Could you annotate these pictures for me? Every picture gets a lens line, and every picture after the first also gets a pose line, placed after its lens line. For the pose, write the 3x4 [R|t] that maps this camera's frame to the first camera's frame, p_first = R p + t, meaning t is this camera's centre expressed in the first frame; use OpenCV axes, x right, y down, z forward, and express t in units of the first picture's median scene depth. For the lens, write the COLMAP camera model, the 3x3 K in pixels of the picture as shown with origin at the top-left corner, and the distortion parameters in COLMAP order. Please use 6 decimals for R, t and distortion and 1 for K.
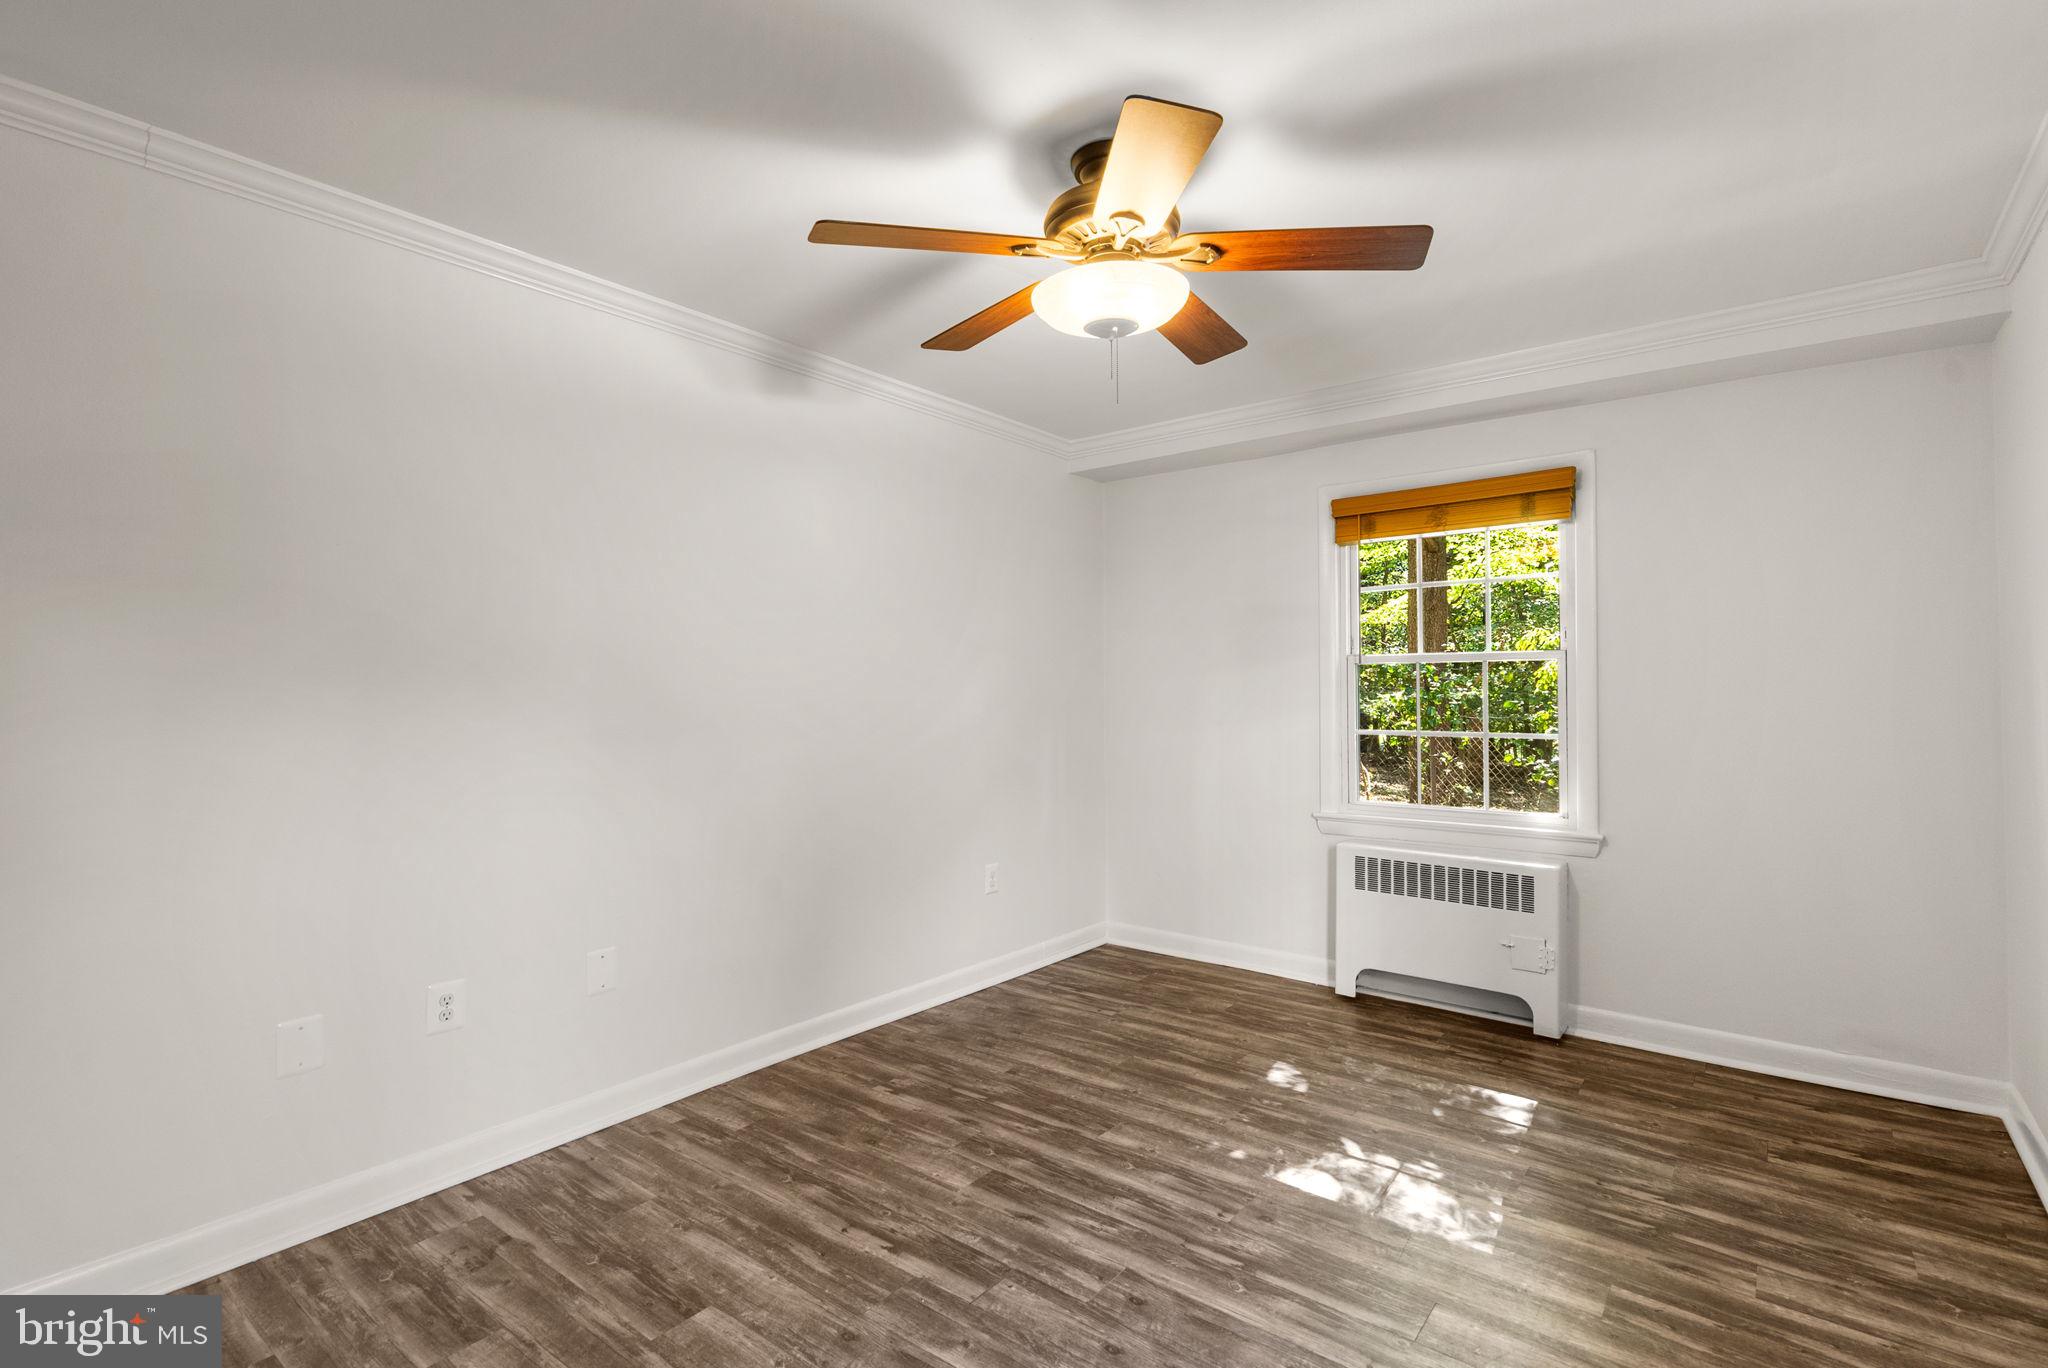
lens RADIAL K [[951.1, 0, 1034.1], [0, 951.1, 684.8], [0, 0, 1]] dist [-0.000504, 0.000678]
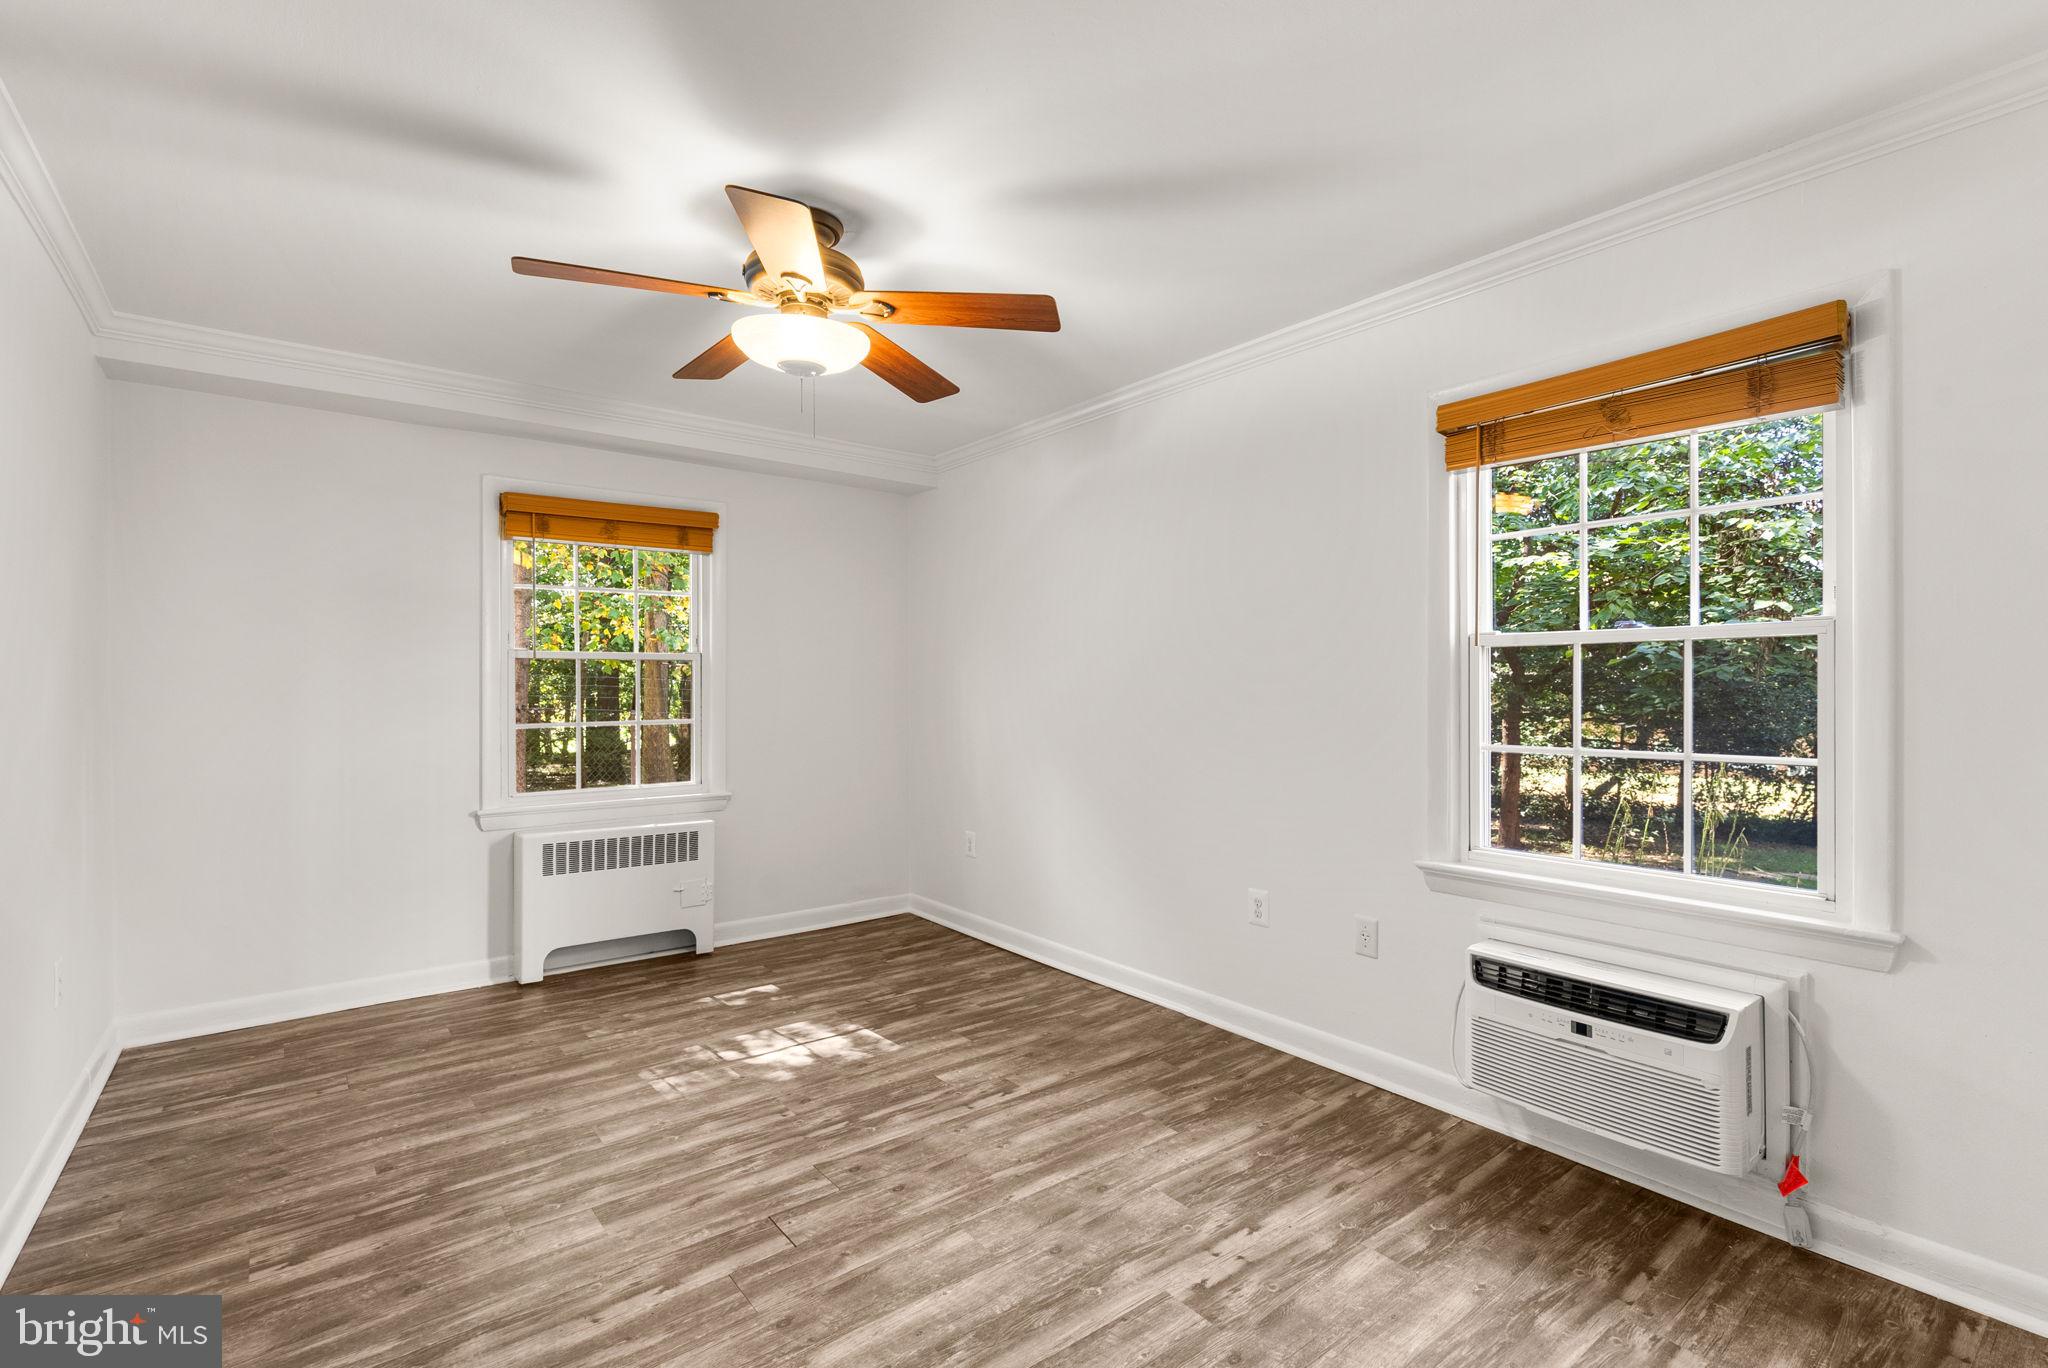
lens RADIAL K [[927.5, 0, 1024.5], [0, 927.5, 690.9], [0, 0, 1]] dist [-0.001472, 0.000793]
pose [[0.236860, -0.003108, 0.971539, -0.773025], [-0.006188, 0.999970, 0.004708, 0.006258], [-0.971524, -0.007127, 0.236834, 0.372643]]
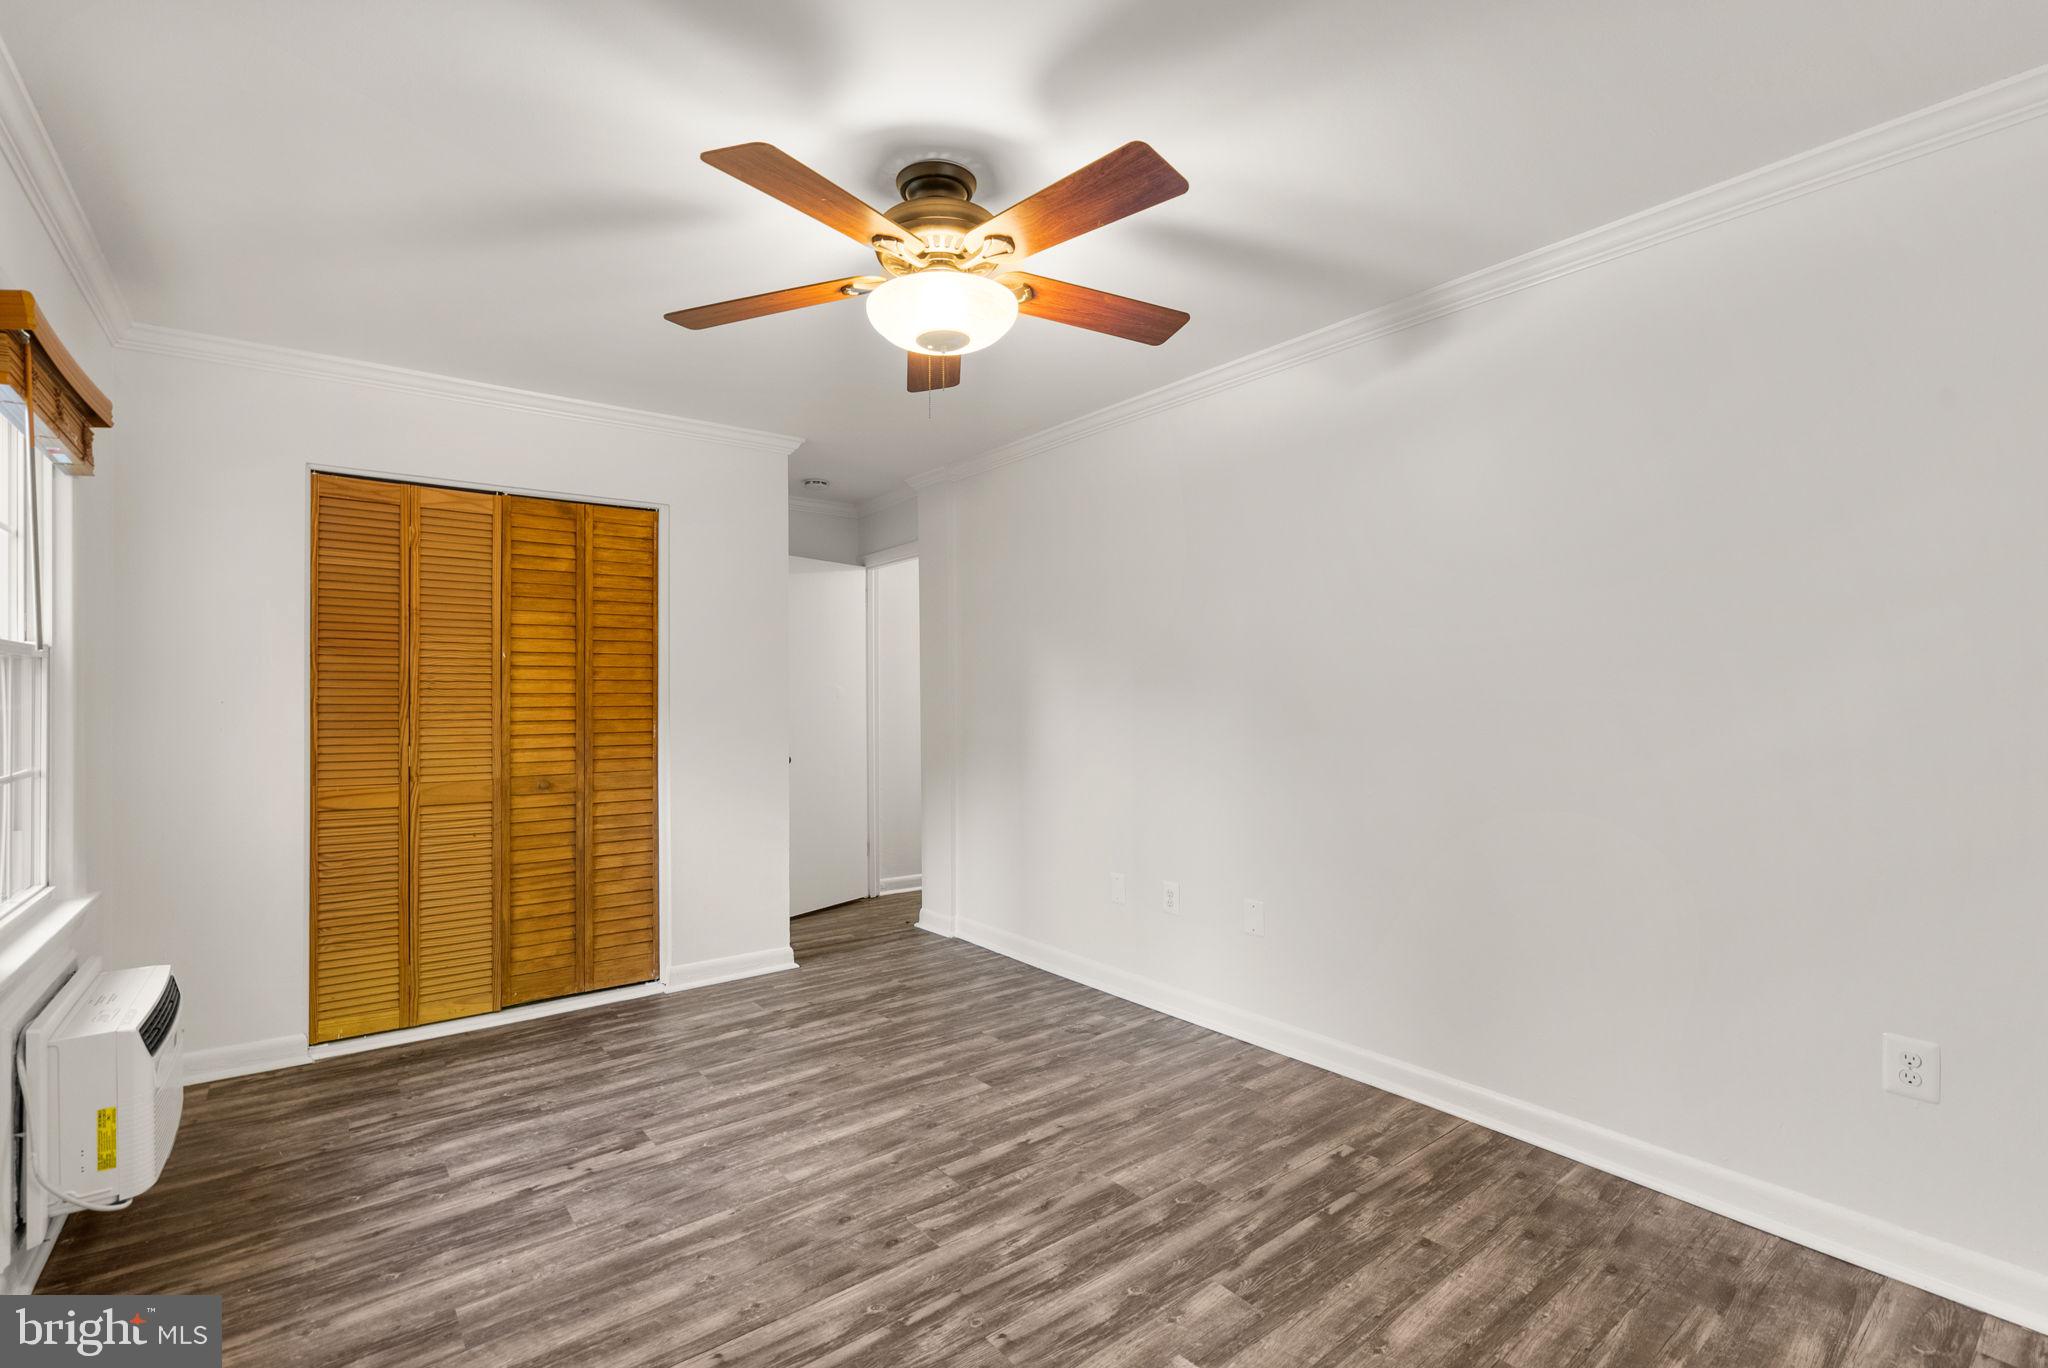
lens RADIAL K [[937.4, 0, 1021.8], [0, 937.4, 700.1], [0, 0, 1]] dist [-0.002843, 0.001943]
pose [[-0.244454, 0.009090, -0.969618, 0.847614], [0.014229, 0.999882, 0.005786, 0.006763], [0.969556, -0.012382, -0.244554, 1.069837]]
